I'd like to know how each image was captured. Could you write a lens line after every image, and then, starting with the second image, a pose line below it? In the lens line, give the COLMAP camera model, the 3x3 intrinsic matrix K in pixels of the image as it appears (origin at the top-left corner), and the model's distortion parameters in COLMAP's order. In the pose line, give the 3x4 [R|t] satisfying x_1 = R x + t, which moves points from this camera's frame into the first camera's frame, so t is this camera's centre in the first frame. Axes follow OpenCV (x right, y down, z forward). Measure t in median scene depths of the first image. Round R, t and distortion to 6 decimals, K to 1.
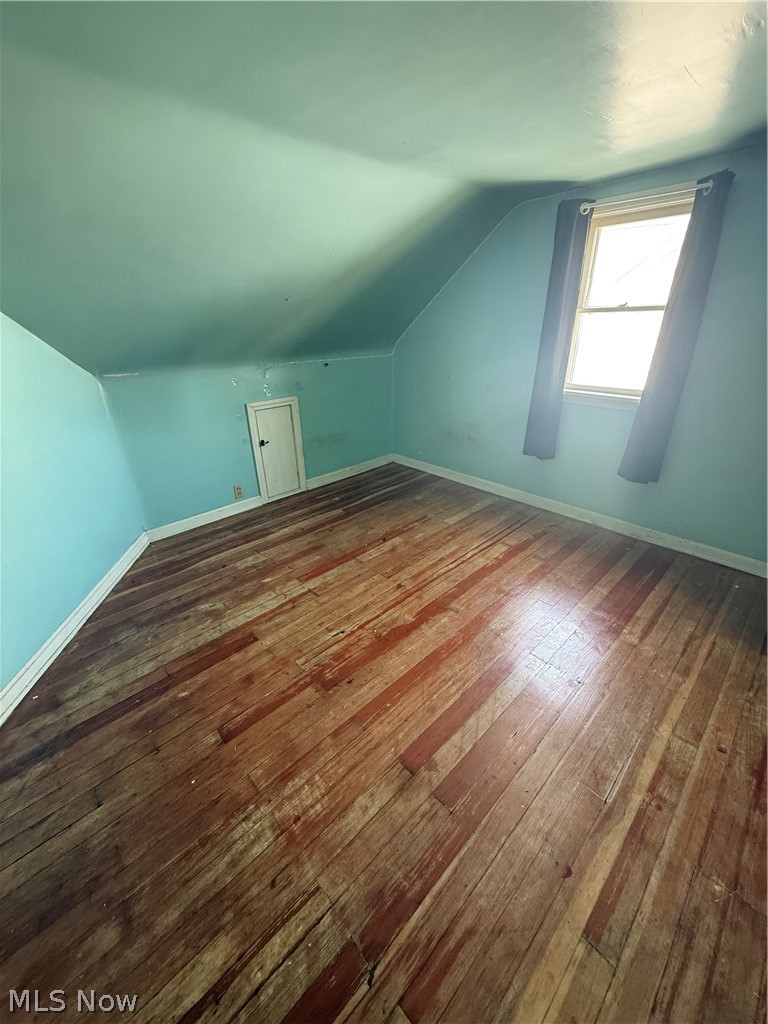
lens RADIAL K [[409.0, 0, 382.4], [0, 409.0, 509.7], [0, 0, 1]] dist [0.000441, 0.000395]
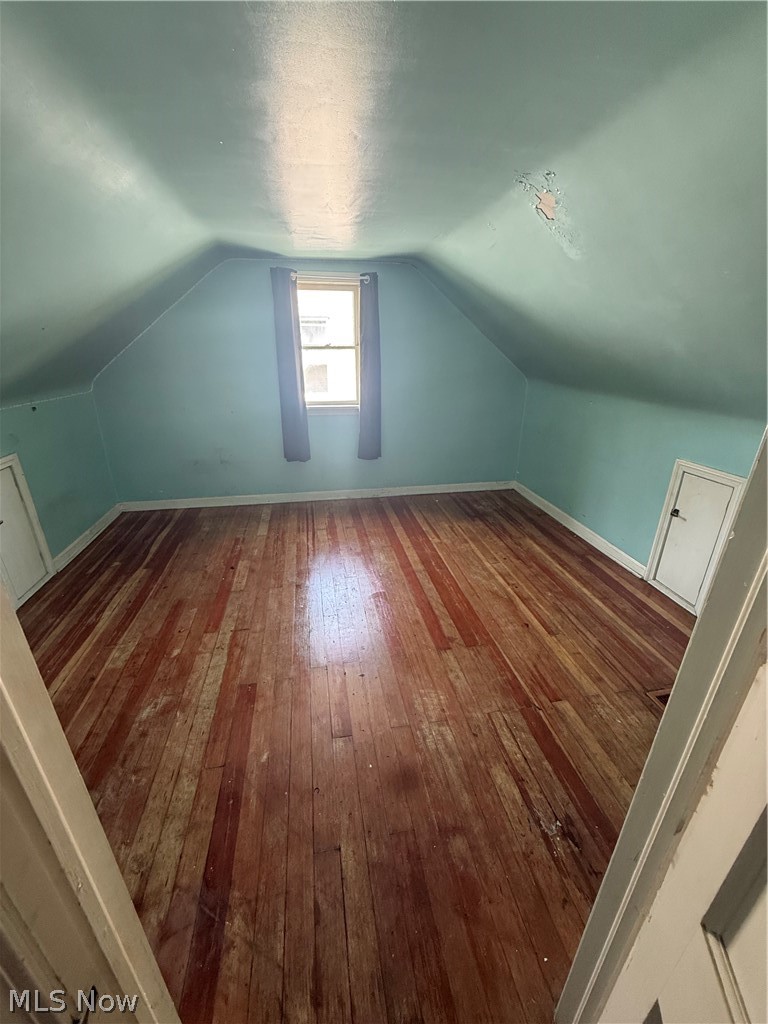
lens RADIAL K [[409.0, 0, 384.1], [0, 409.0, 511.0], [0, 0, 1]] dist [0.000441, 0.000395]
pose [[0.545262, -0.297556, 0.783677, -0.660936], [0.343287, 0.932153, 0.115081, -0.054458], [-0.764751, 0.206277, 0.610415, 0.093877]]
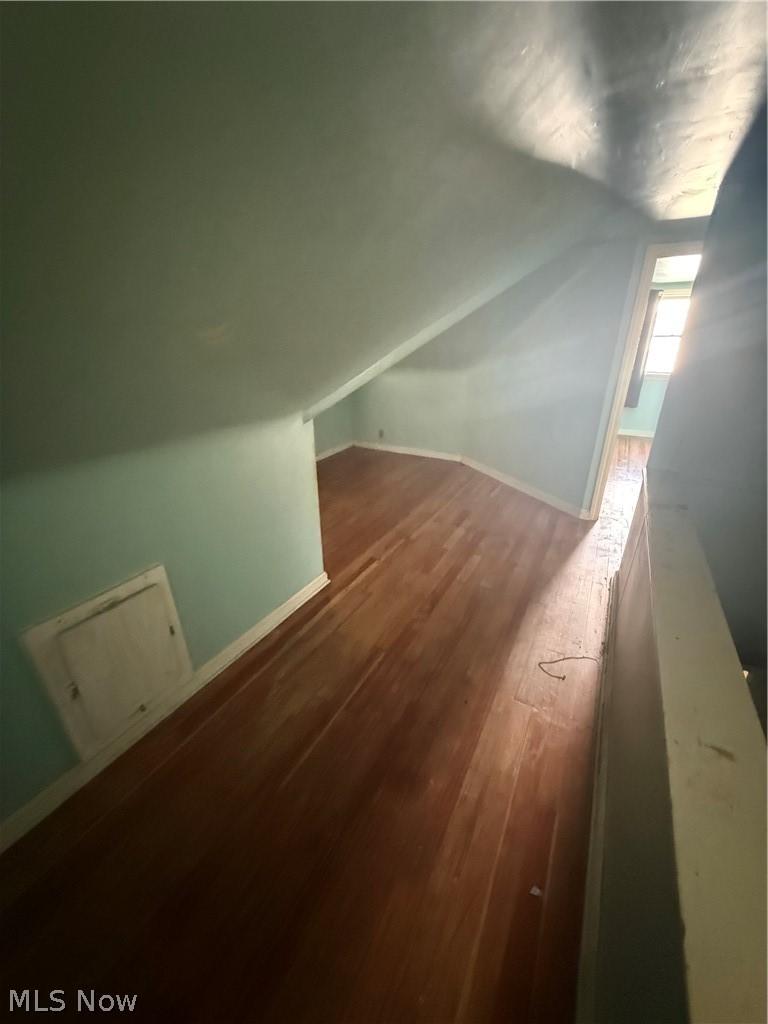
lens RADIAL K [[409.0, 0, 383.6], [0, 409.0, 511.8], [0, 0, 1]] dist [0.000441, 0.000395]
pose [[0.951745, -0.108452, 0.287089, -1.822152], [0.118066, 0.992871, -0.016335, 0.347709], [-0.283271, 0.049442, 0.957765, -0.718880]]
